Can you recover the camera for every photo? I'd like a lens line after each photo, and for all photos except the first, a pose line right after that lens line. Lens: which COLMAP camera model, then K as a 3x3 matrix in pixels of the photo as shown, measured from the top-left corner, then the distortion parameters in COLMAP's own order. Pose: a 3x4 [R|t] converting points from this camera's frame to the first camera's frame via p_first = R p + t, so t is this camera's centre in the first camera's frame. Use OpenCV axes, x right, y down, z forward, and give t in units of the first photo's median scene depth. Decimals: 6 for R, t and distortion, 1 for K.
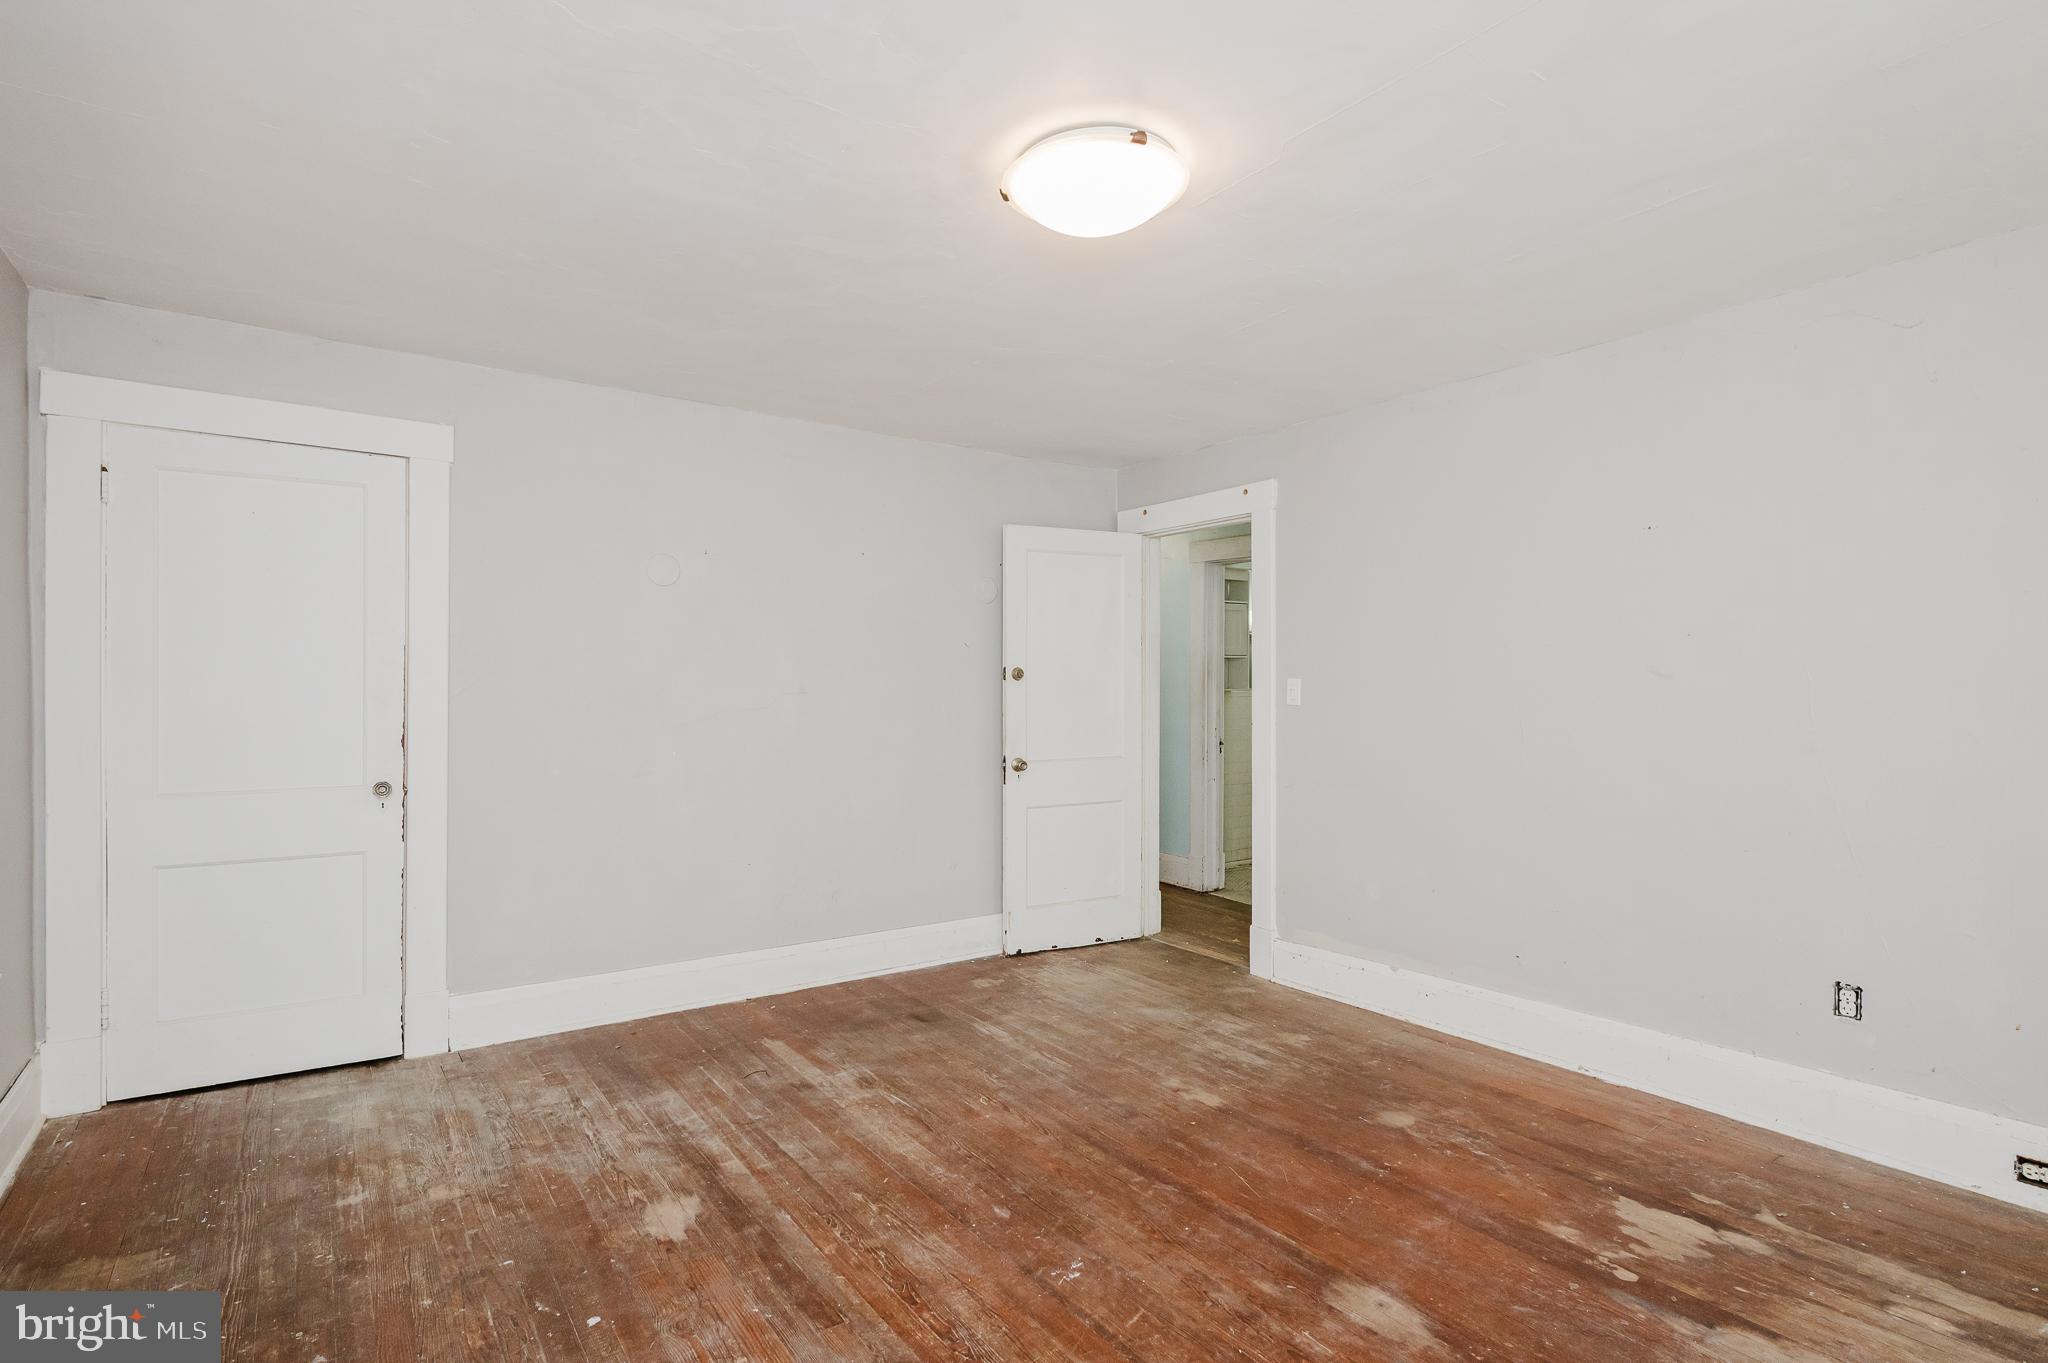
lens RADIAL K [[980.4, 0, 1035.7], [0, 980.4, 685.9], [0, 0, 1]] dist [-0.001681, 0.001610]
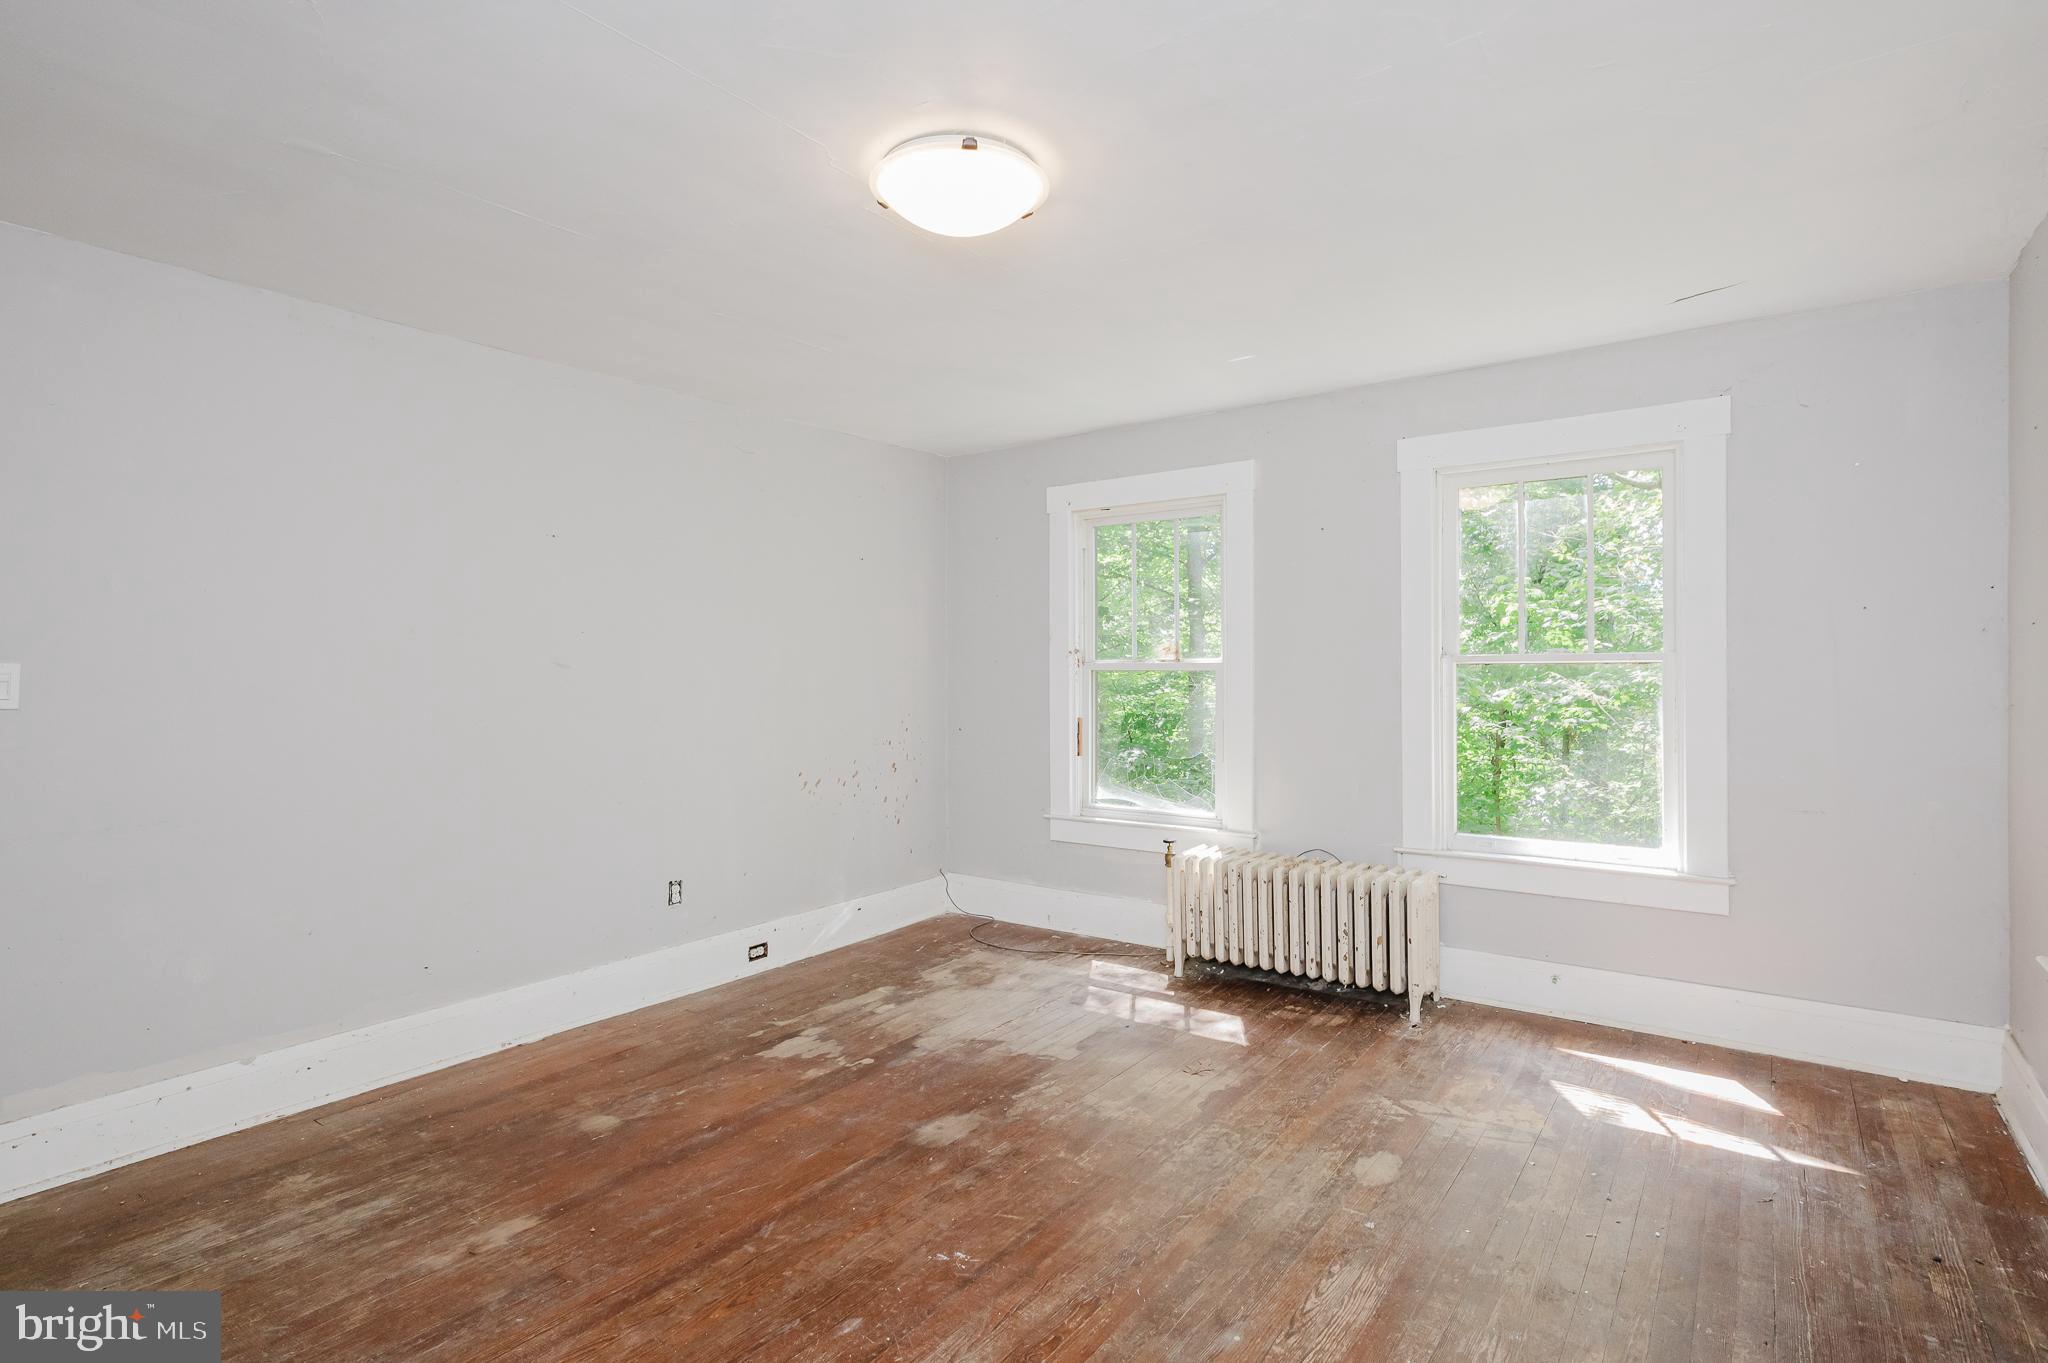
lens RADIAL K [[980.4, 0, 1036.2], [0, 980.4, 676.7], [0, 0, 1]] dist [-0.001681, 0.001610]
pose [[-0.284726, 0.001650, 0.958608, -0.722145], [0.006794, 0.999977, 0.000297, 0.009004], [-0.958585, 0.006598, -0.284731, 0.925380]]
